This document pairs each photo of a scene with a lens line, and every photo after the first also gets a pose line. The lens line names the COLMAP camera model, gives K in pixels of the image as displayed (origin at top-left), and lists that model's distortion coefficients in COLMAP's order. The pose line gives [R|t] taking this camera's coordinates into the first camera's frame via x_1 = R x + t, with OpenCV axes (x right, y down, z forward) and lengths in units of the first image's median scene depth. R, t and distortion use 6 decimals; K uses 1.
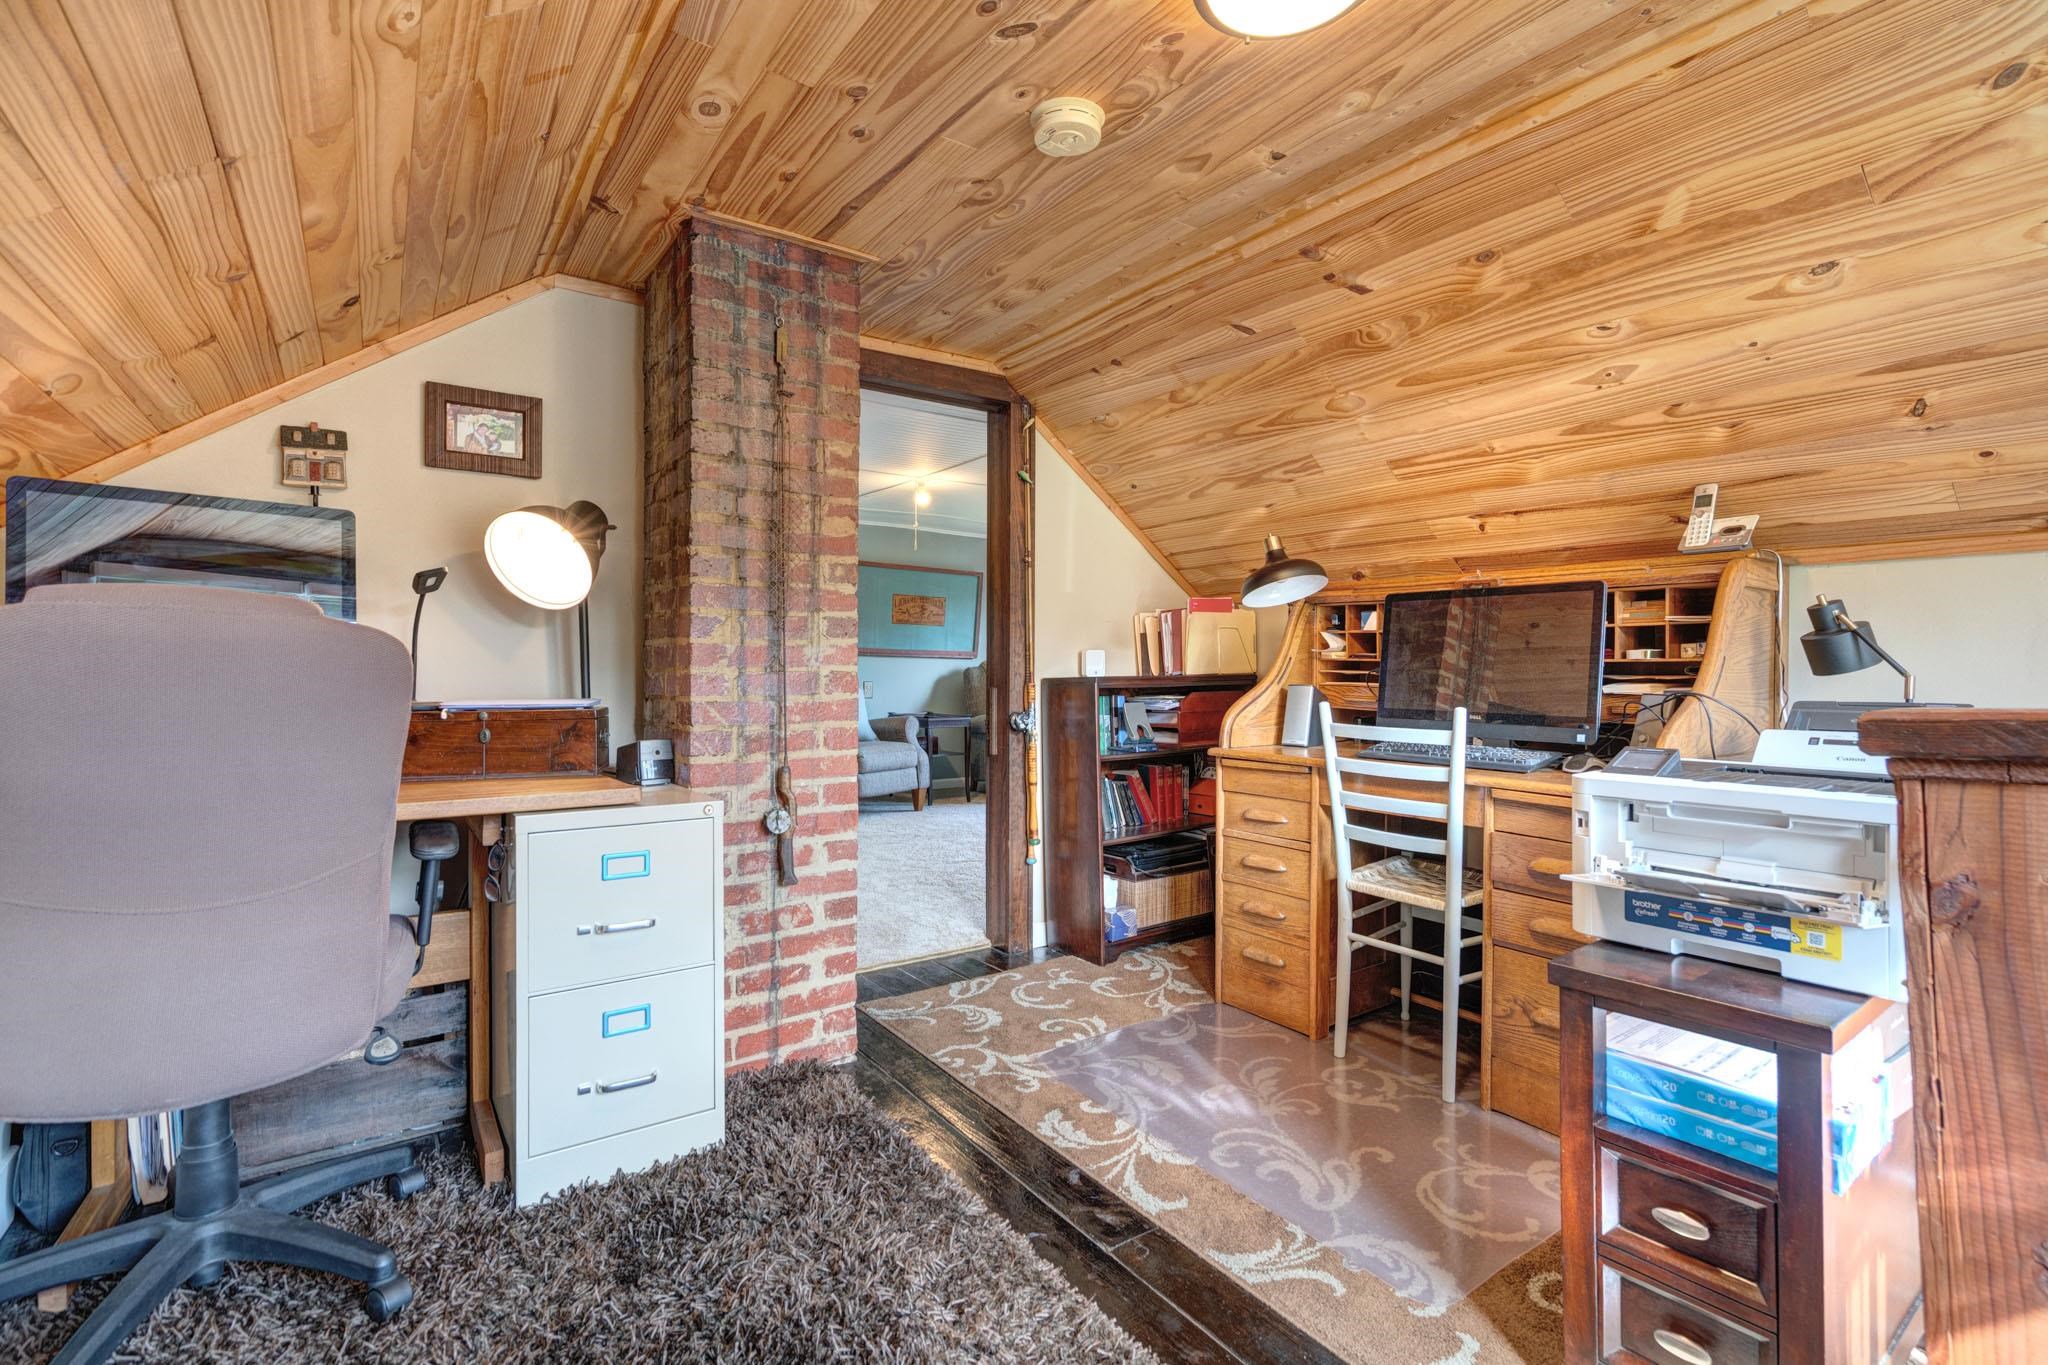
lens RADIAL K [[940.4, 0, 1021.0], [0, 940.4, 676.6], [0, 0, 1]] dist [0.000304, 0.000894]
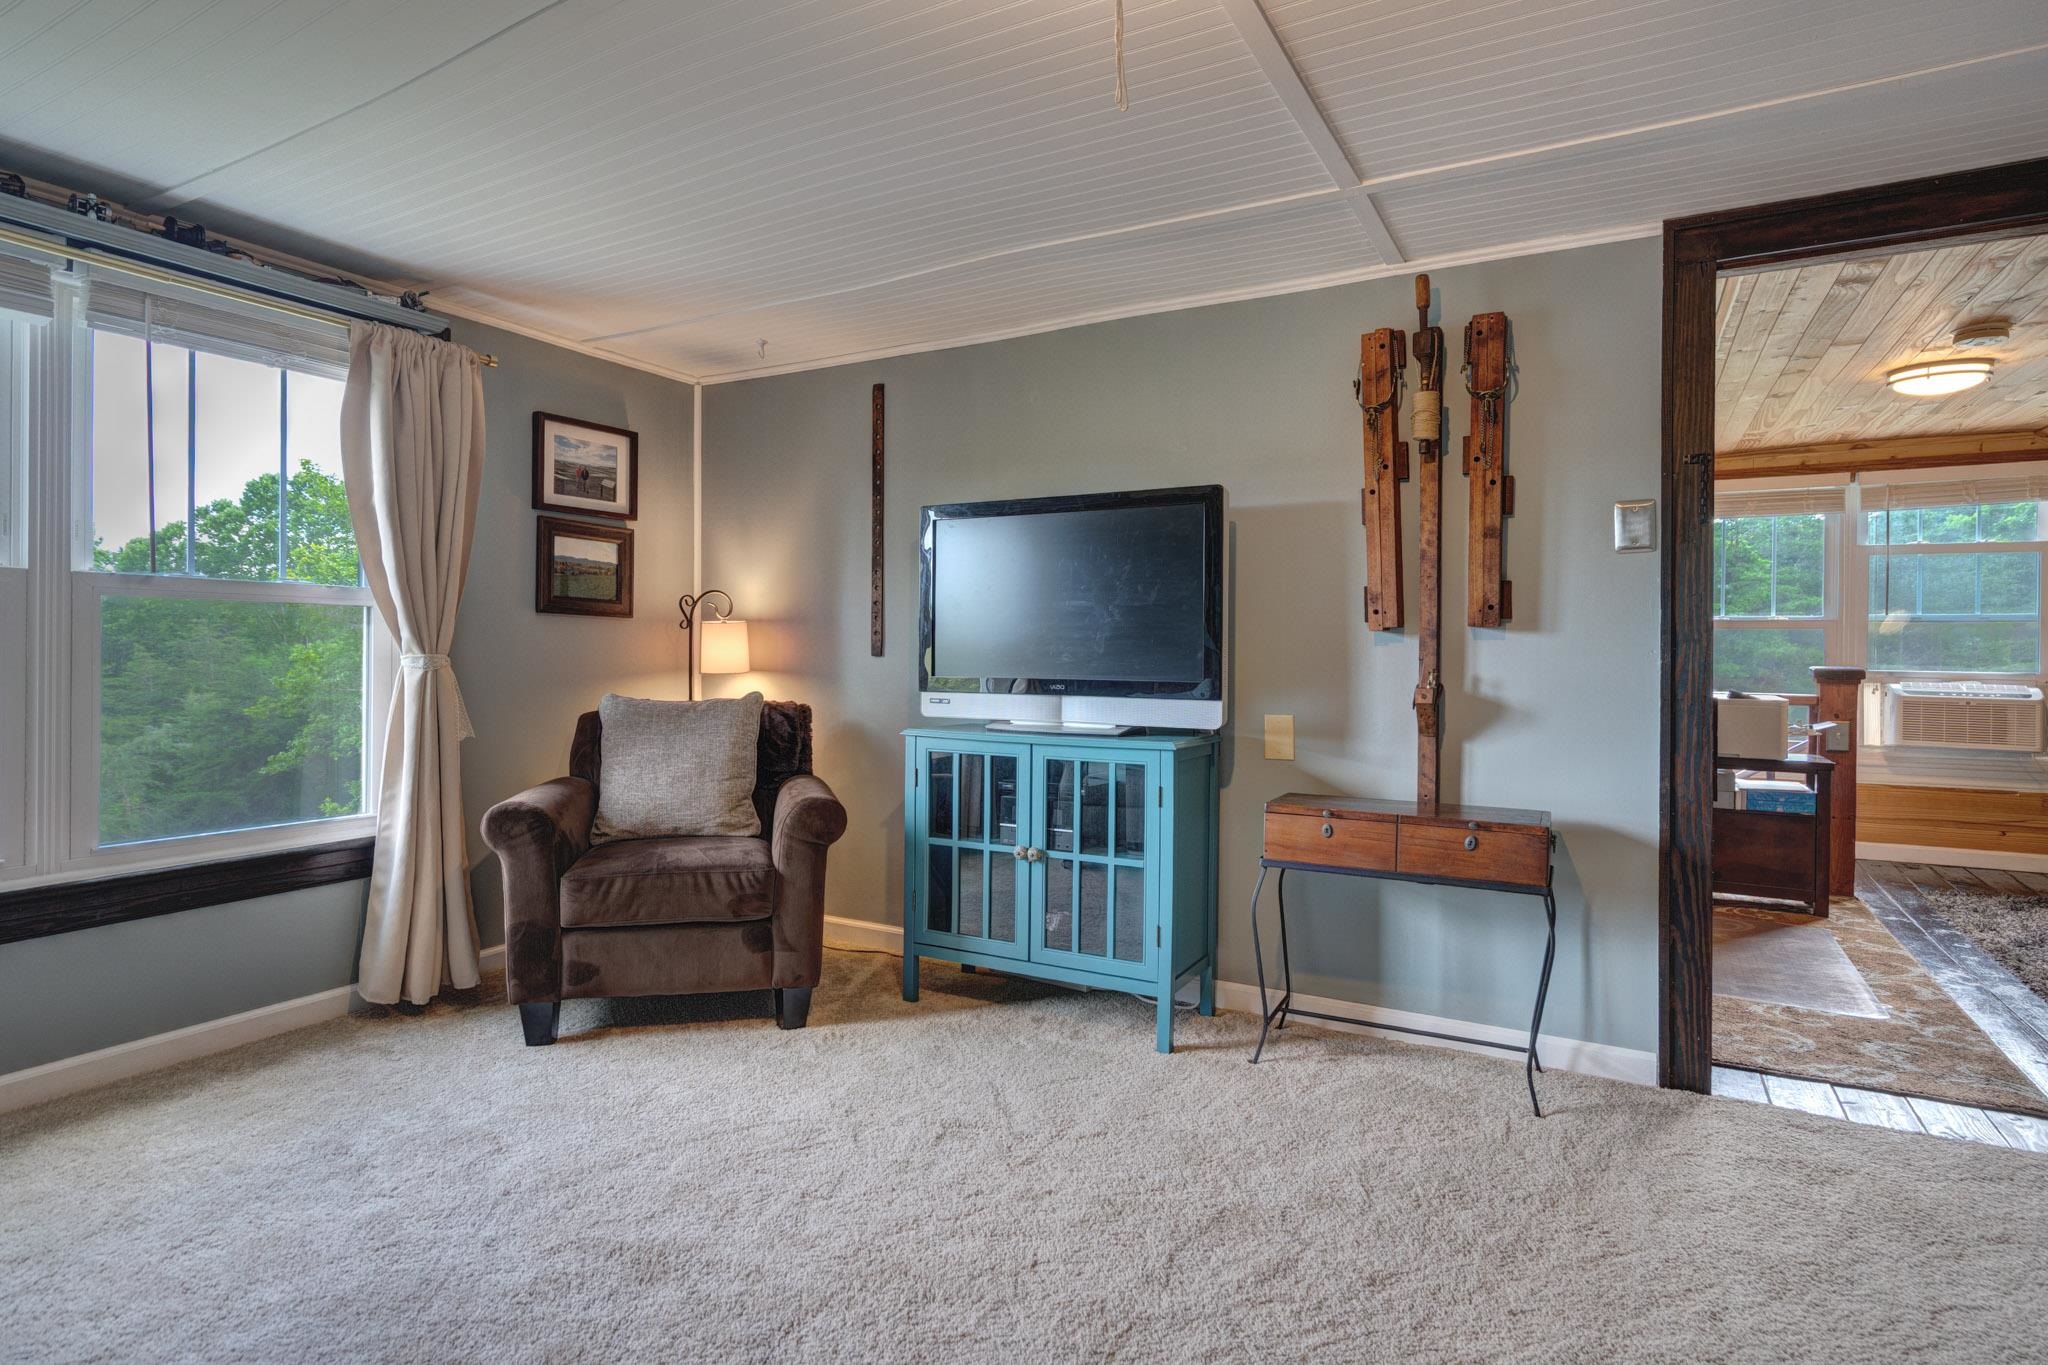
lens RADIAL K [[1051.0, 0, 1019.2], [0, 1051.0, 658.0], [0, 0, 1]] dist [0.003230, 0.001646]
pose [[-0.414147, -0.008773, 0.910168, -0.253737], [0.019154, 0.999648, 0.018351, -0.013941], [-0.910009, 0.025034, -0.413833, 0.910369]]
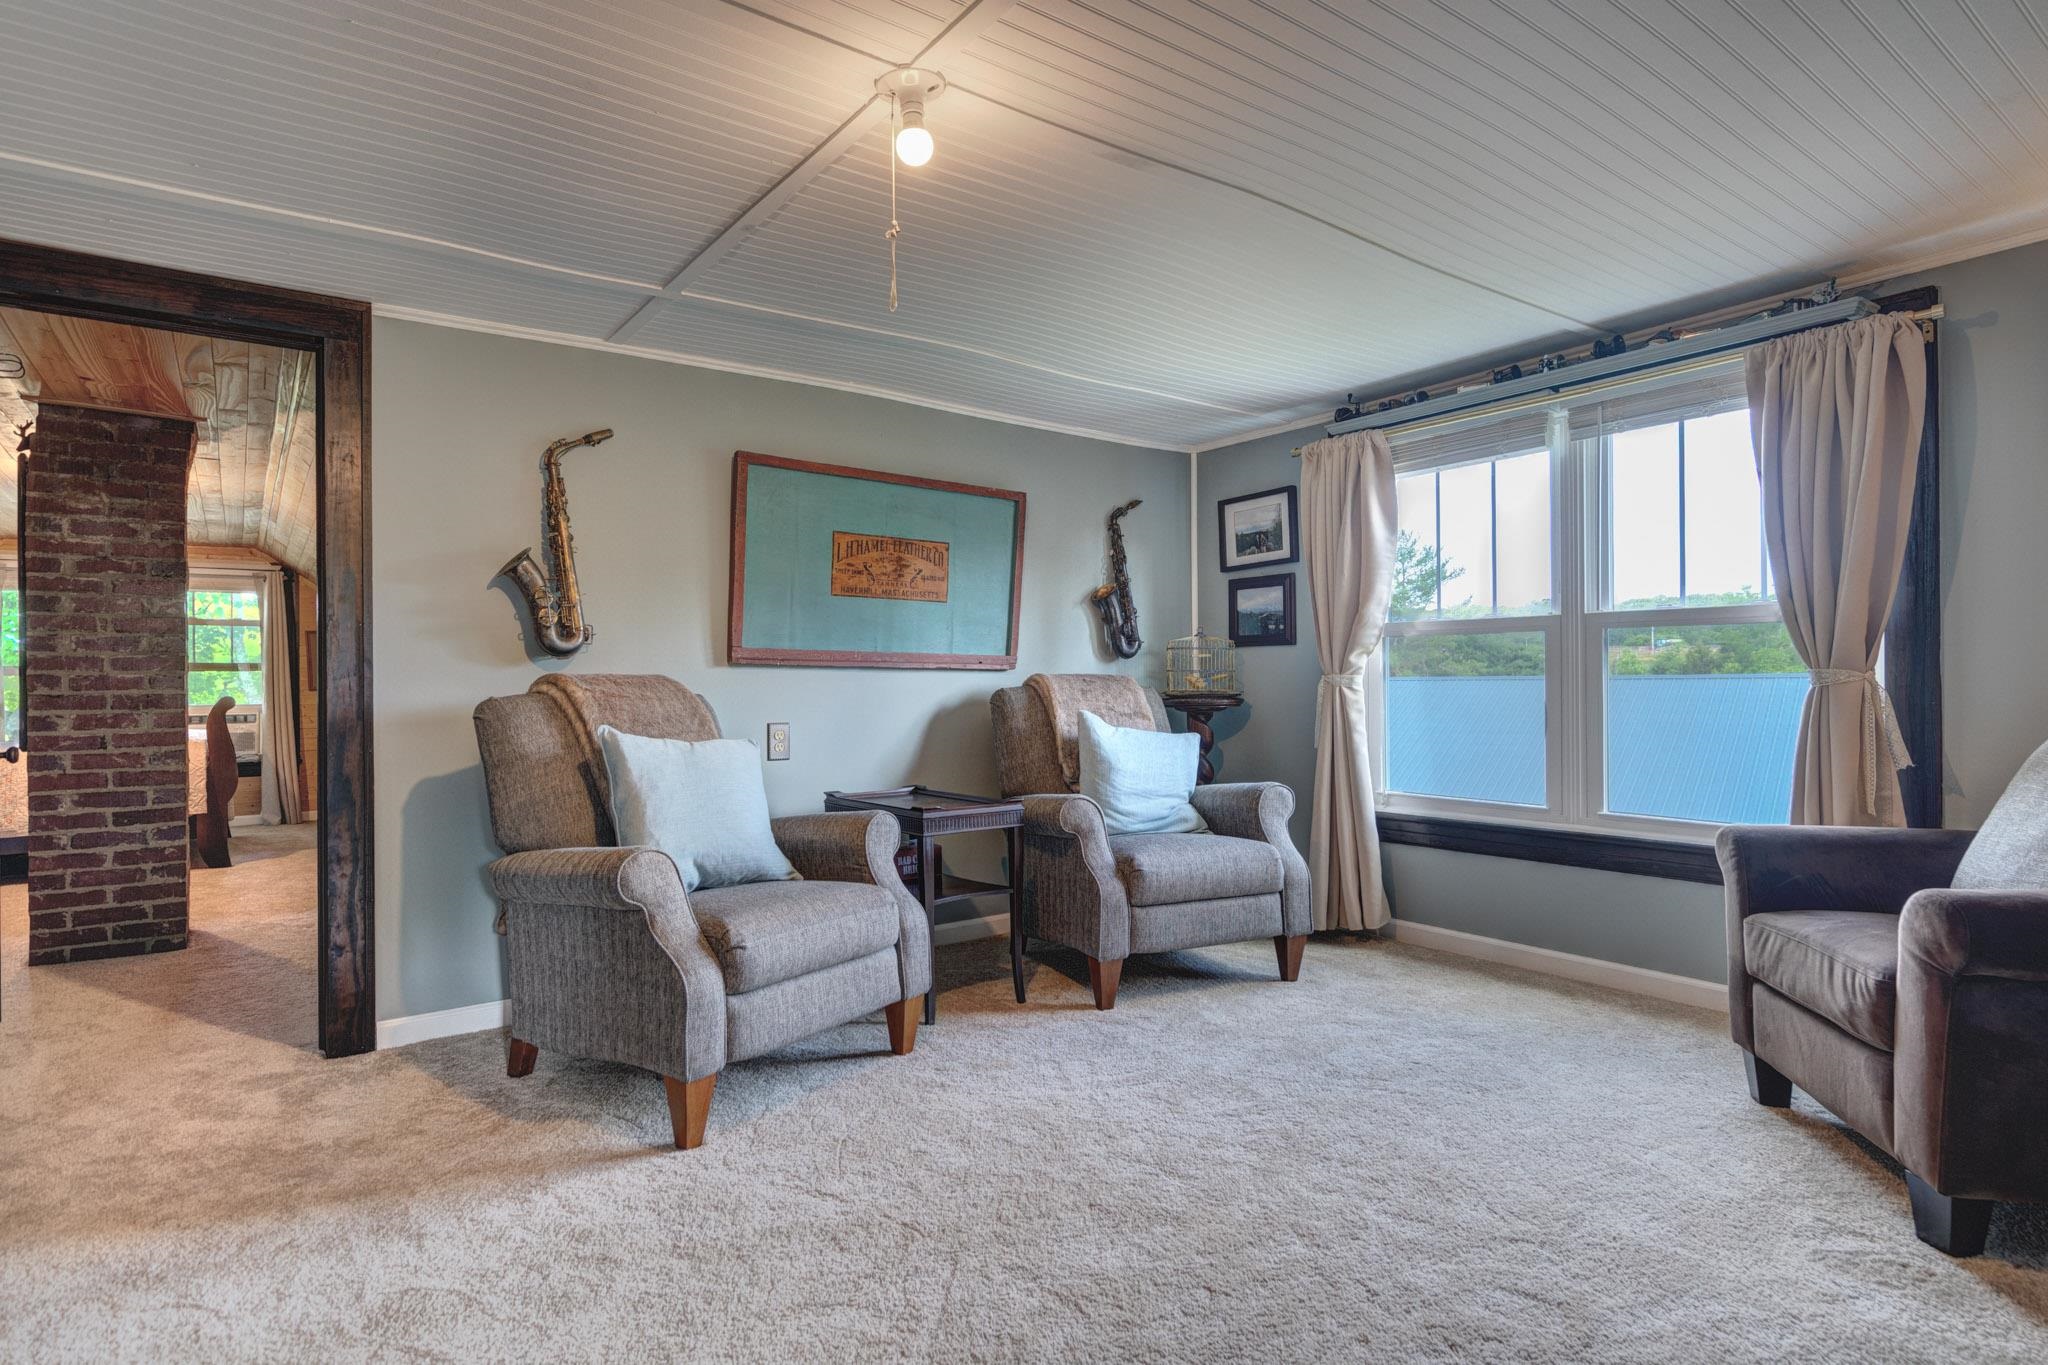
lens RADIAL K [[1014.6, 0, 1019.1], [0, 1014.6, 681.2], [0, 0, 1]] dist [0.001203, 0.000584]
pose [[0.999400, -0.011064, 0.032813, -0.069992], [0.011881, 0.999621, -0.024815, -0.000832], [-0.032526, 0.025190, 0.999153, 0.551363]]
